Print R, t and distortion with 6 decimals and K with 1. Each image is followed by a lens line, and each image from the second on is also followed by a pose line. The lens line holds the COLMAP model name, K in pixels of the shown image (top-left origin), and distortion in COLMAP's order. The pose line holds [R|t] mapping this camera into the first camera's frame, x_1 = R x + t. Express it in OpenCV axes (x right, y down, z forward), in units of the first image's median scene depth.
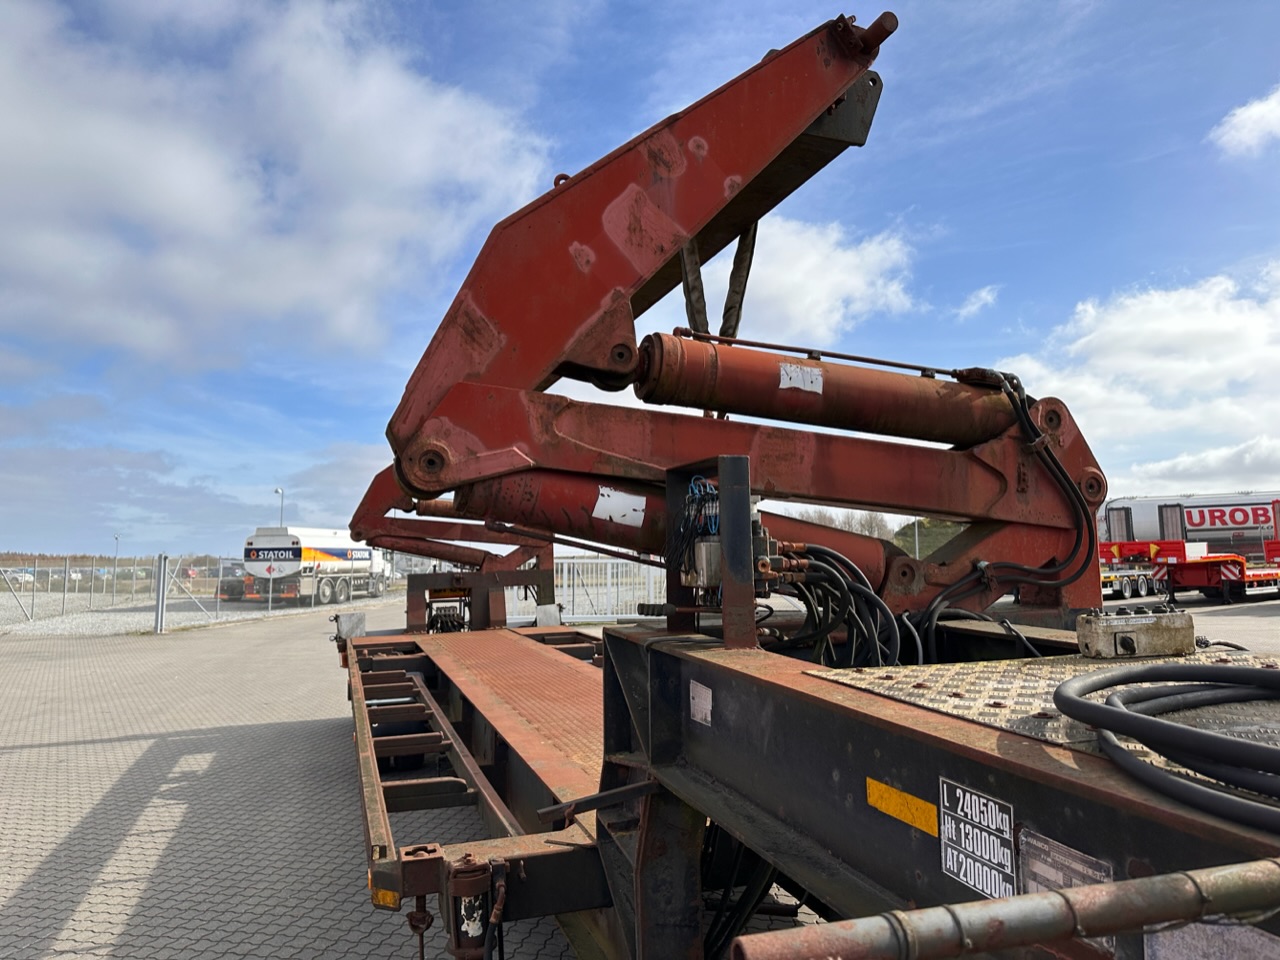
lens RADIAL K [[899.3, 0, 624.2], [0, 899.3, 467.6], [0, 0, 1]] dist [0.065502, -0.077698]
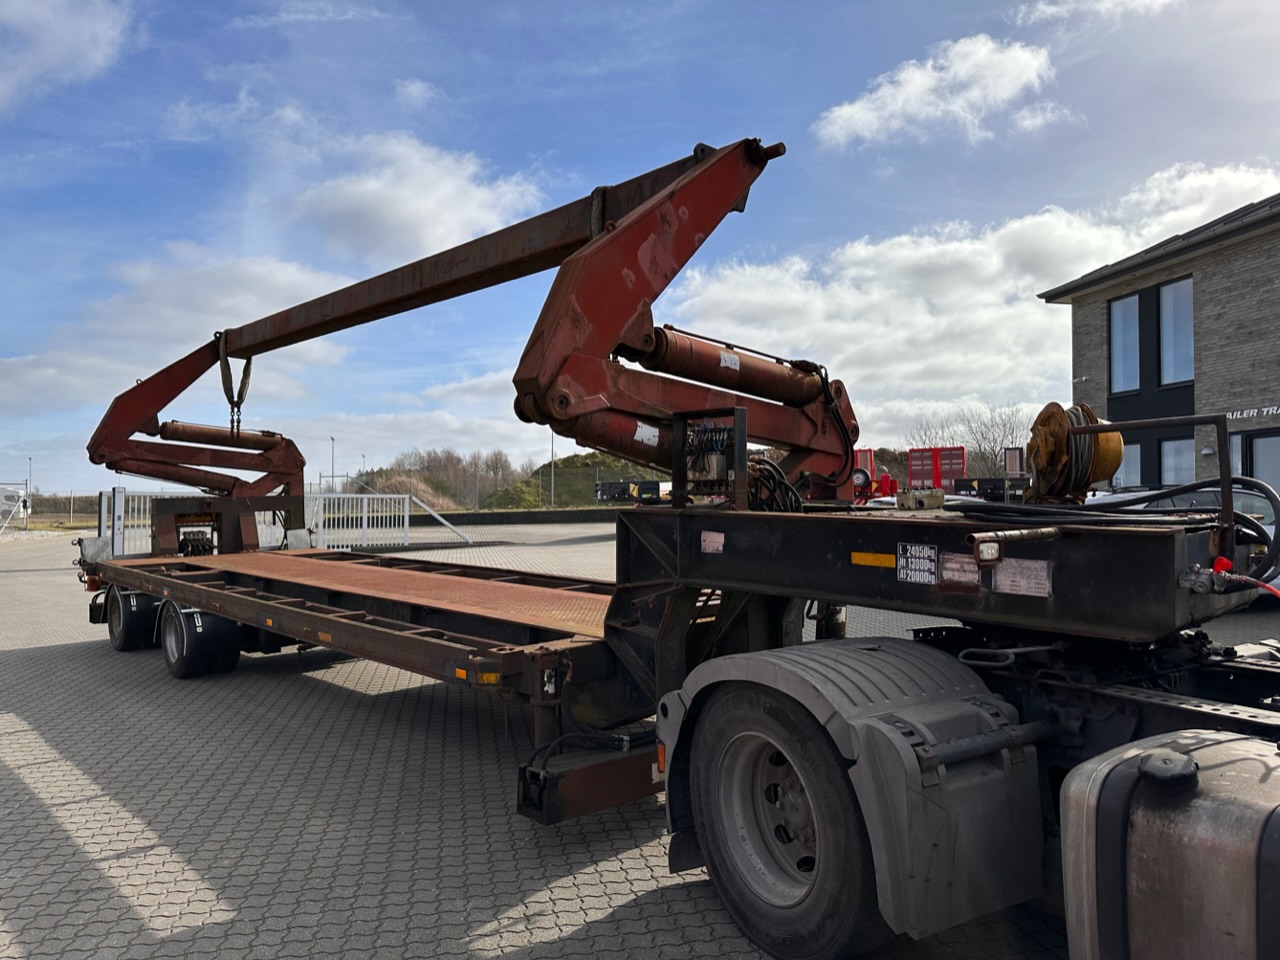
lens RADIAL K [[899.3, 0, 622.5], [0, 899.3, 473.0], [0, 0, 1]] dist [0.065502, -0.077698]
pose [[0.915334, 0.016792, 0.402346, -0.591867], [-0.046000, 0.996950, 0.063042, 0.010952], [-0.400060, -0.076212, 0.913315, -0.418549]]
